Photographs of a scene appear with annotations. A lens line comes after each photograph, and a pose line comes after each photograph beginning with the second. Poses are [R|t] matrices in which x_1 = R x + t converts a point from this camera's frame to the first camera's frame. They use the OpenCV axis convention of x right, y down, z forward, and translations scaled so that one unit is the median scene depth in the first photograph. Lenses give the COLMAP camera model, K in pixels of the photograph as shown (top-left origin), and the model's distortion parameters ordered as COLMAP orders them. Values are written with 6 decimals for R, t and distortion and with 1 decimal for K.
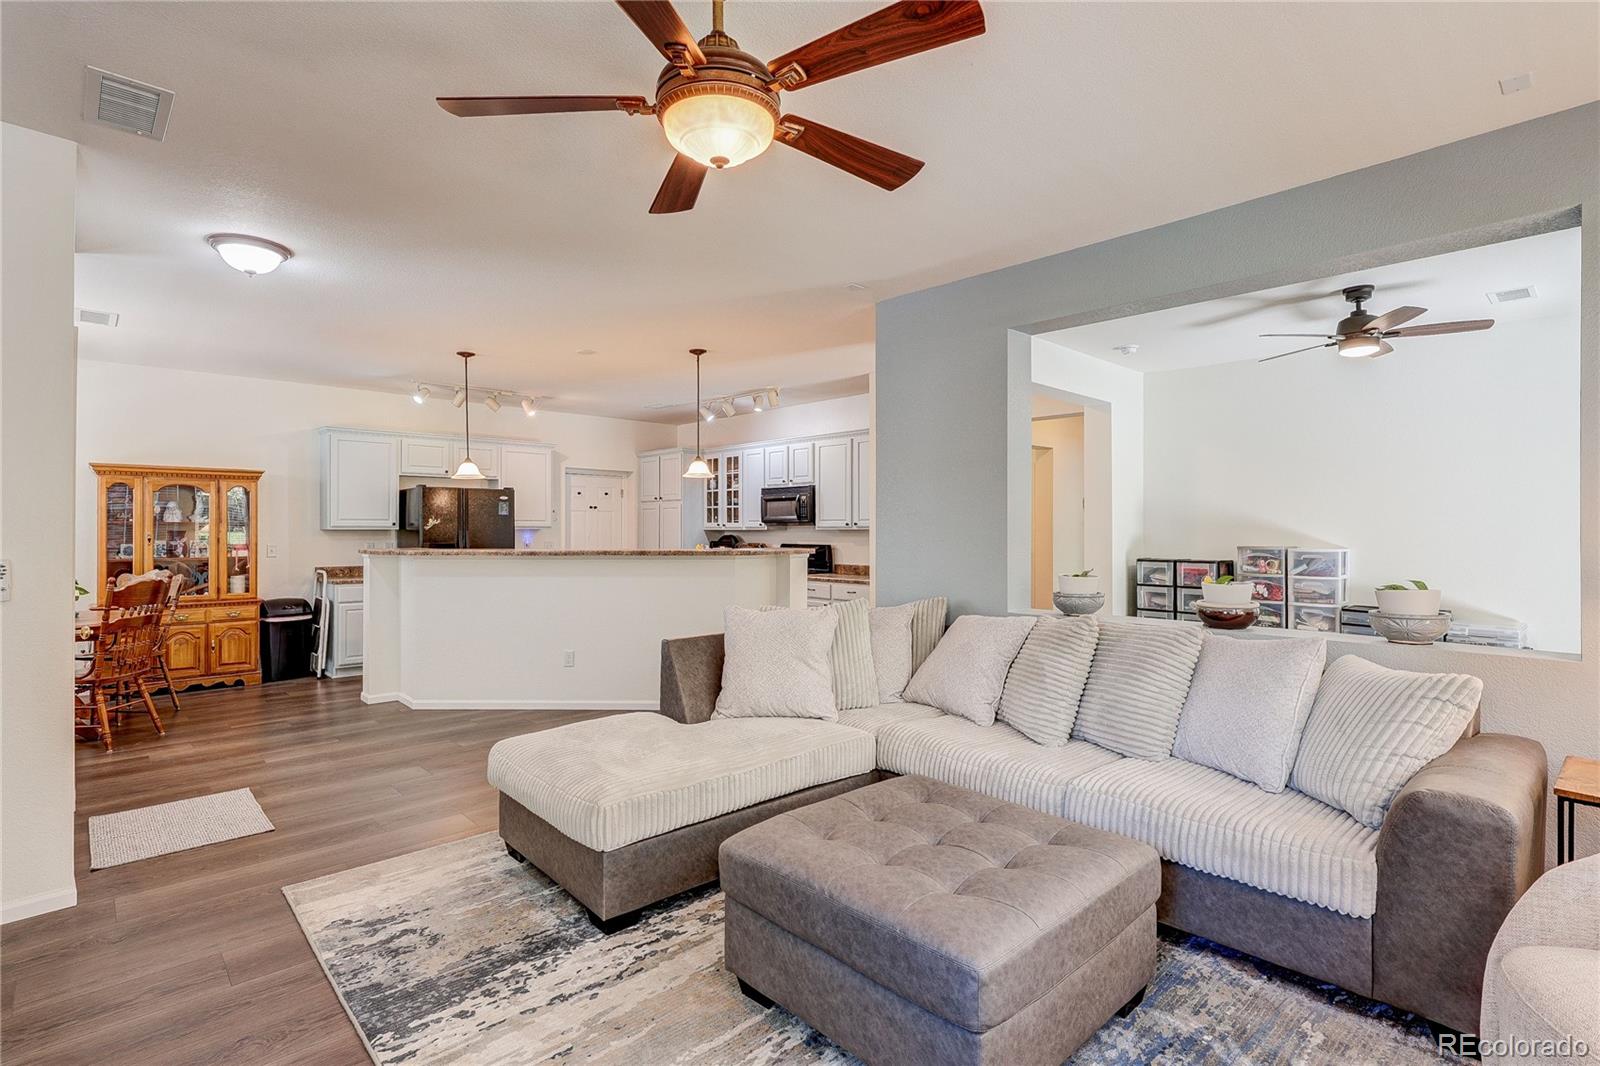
lens RADIAL K [[761.9, 0, 795.6], [0, 761.9, 524.7], [0, 0, 1]] dist [0.001768, 0.002396]
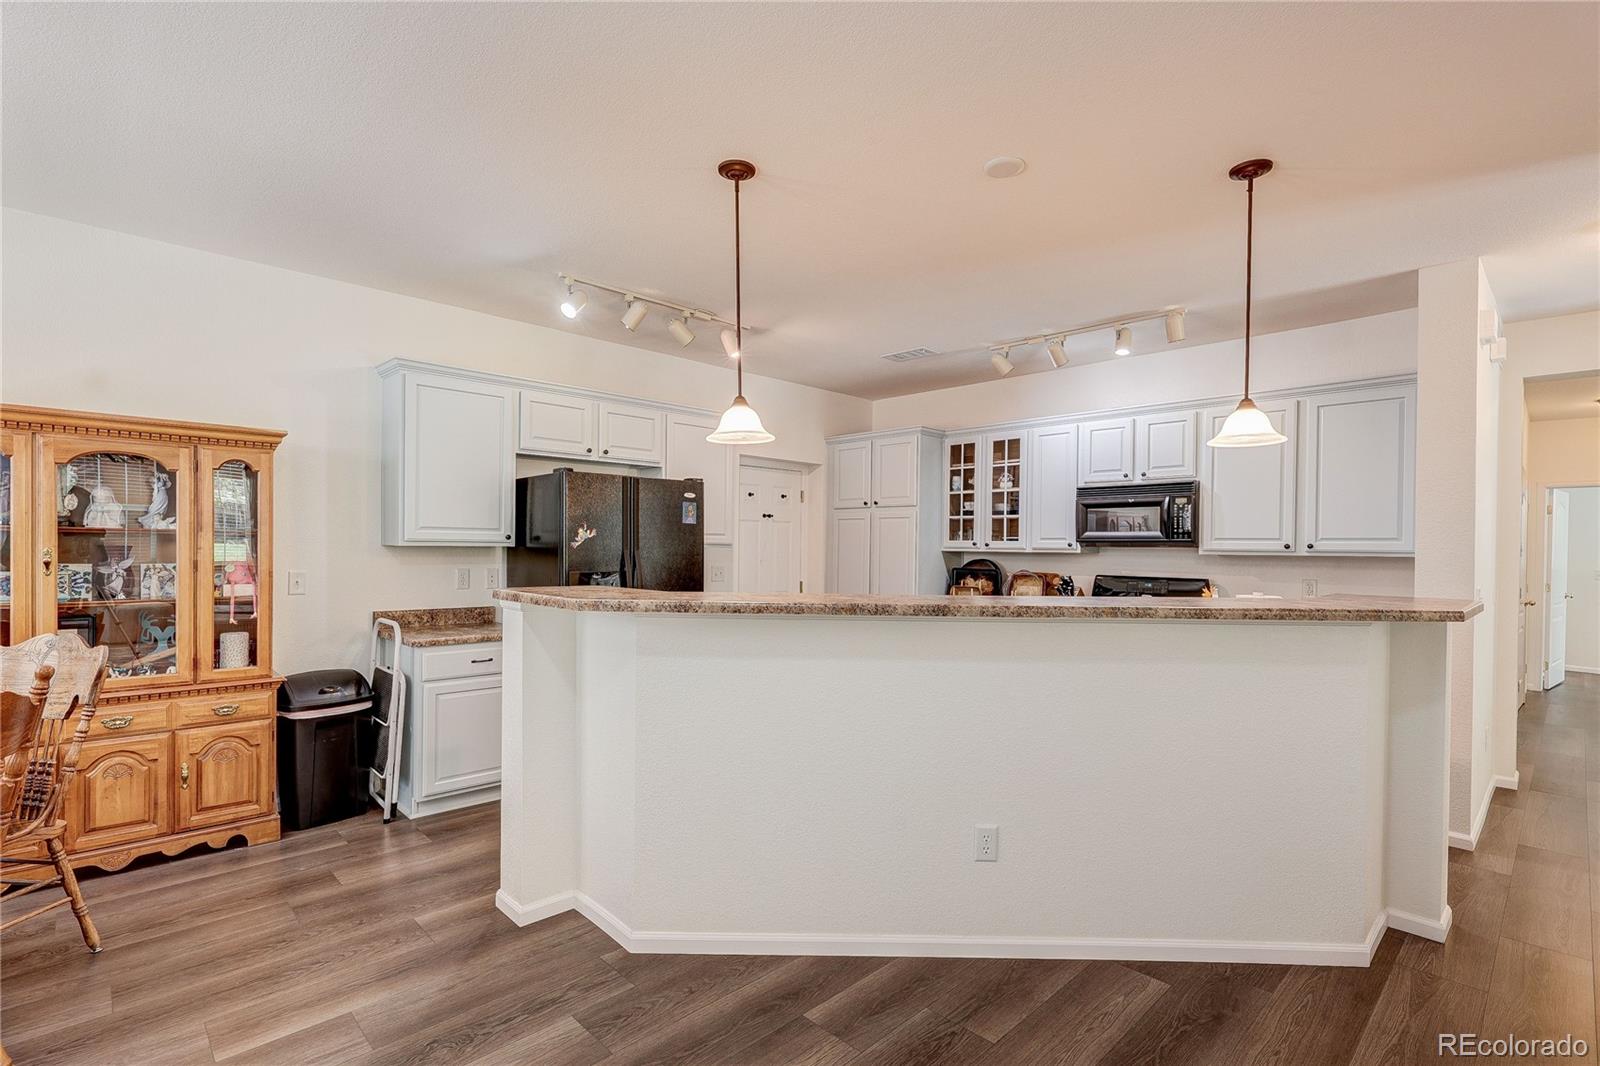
lens RADIAL K [[761.9, 0, 813.6], [0, 761.9, 554.7], [0, 0, 1]] dist [0.001768, 0.002396]
pose [[0.999766, 0.011994, 0.018029, -0.324562], [-0.012294, 0.999787, 0.016584, 0.000201], [-0.017826, -0.016802, 0.999700, 0.443894]]
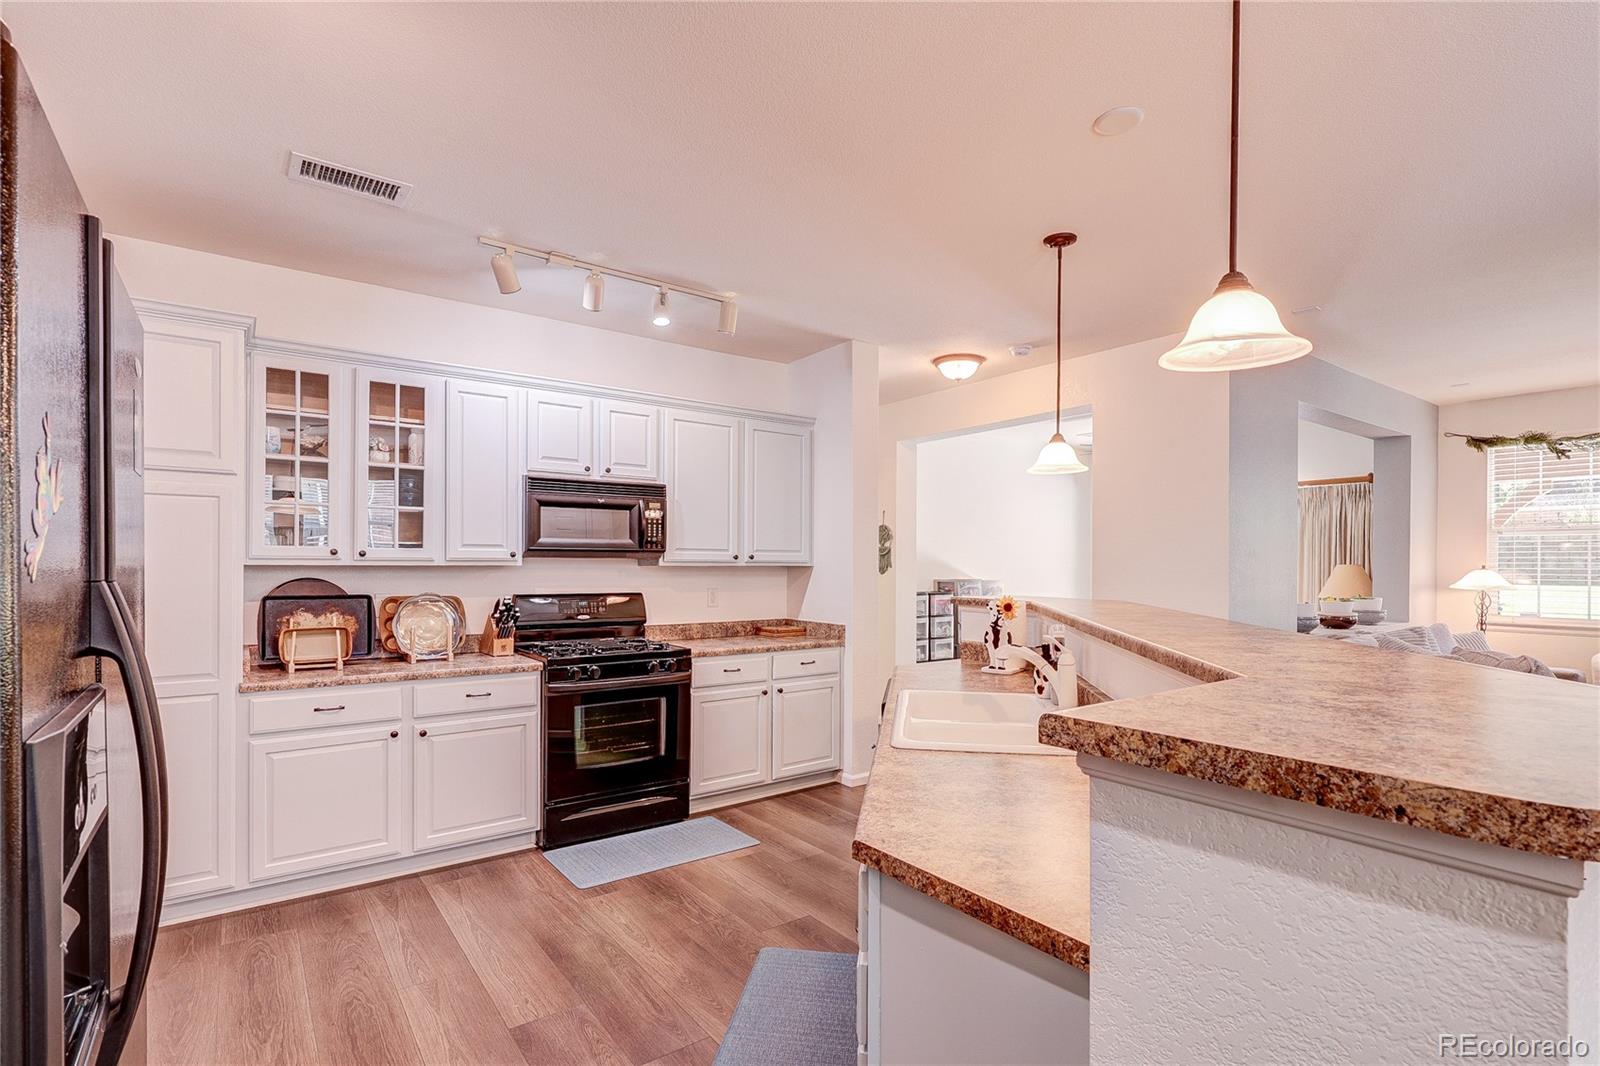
lens RADIAL K [[761.9, 0, 781.0], [0, 761.9, 567.2], [0, 0, 1]] dist [0.001768, 0.002396]
pose [[0.122198, -0.003532, 0.992499, -0.576025], [-0.010925, 0.999928, 0.004904, 0.004135], [-0.992446, -0.011443, 0.122150, 0.944476]]
